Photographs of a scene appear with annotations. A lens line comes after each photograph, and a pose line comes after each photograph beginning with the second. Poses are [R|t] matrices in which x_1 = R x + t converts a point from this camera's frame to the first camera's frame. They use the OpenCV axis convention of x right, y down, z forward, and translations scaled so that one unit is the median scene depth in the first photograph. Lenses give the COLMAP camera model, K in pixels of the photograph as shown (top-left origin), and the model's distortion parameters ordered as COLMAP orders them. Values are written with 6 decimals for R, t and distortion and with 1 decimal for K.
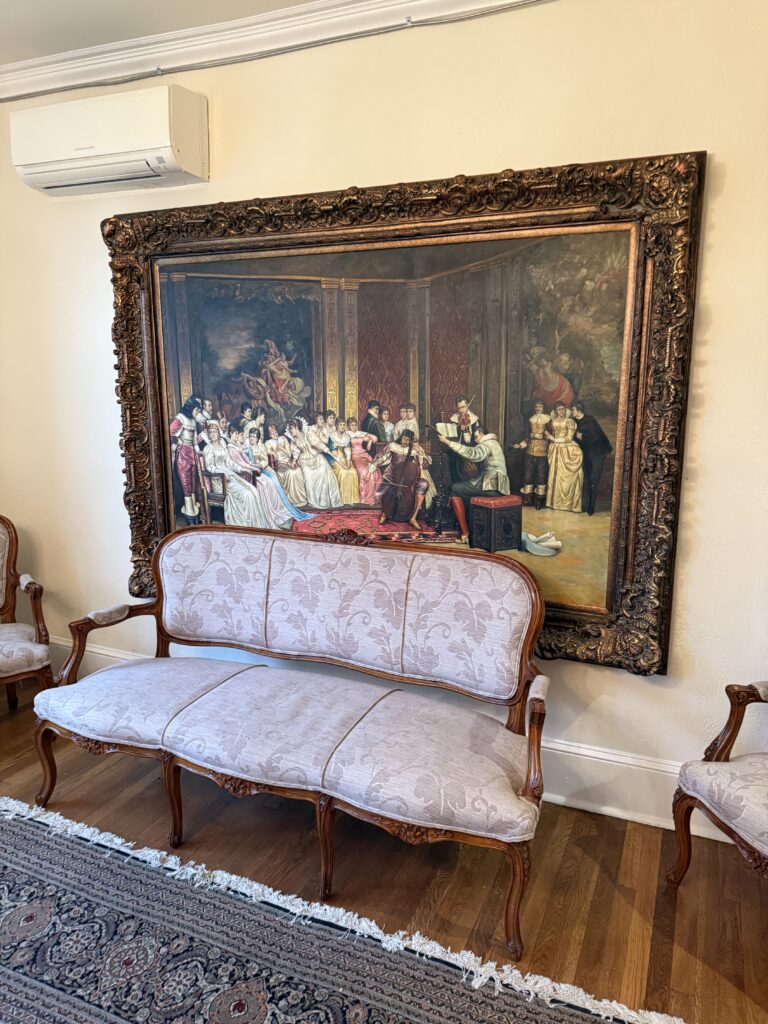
lens RADIAL K [[726.5, 0, 386.3], [0, 726.5, 515.0], [0, 0, 1]] dist [0.052542, -0.001155]
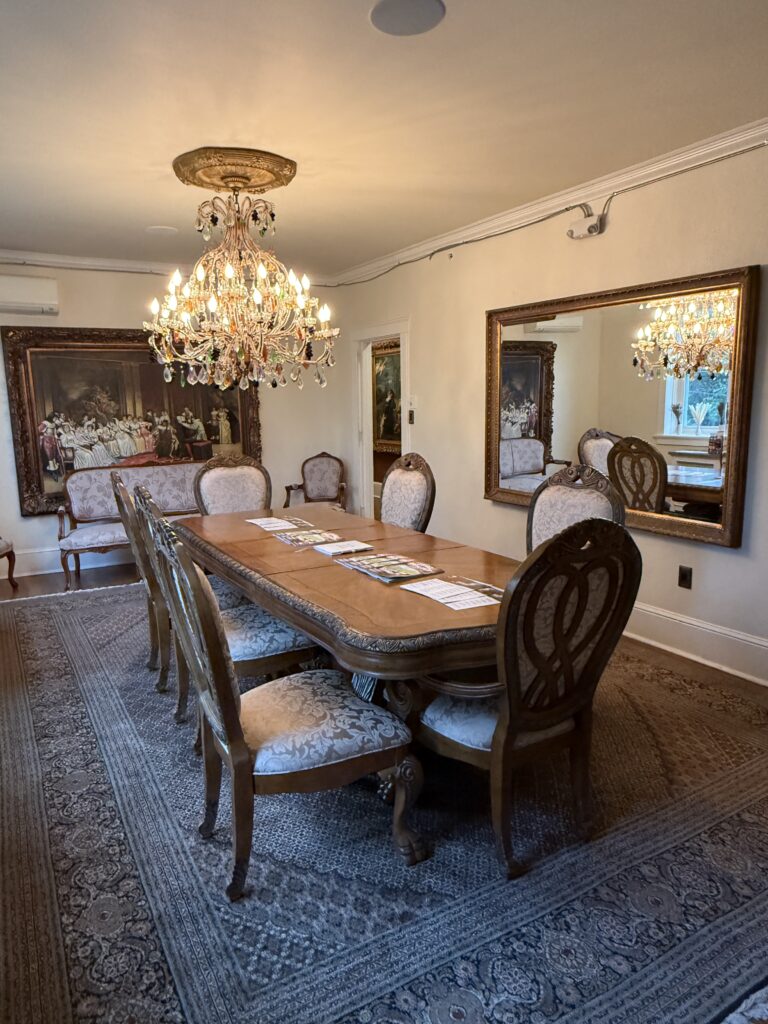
lens RADIAL K [[684.0, 0, 384.7], [0, 684.0, 511.0], [0, 0, 1]] dist [-0.006039, -0.001399]
pose [[0.585347, -0.152319, 0.796346, -1.417186], [0.177980, 0.982377, 0.057078, 0.190304], [-0.791007, 0.108323, 0.602141, -0.986970]]
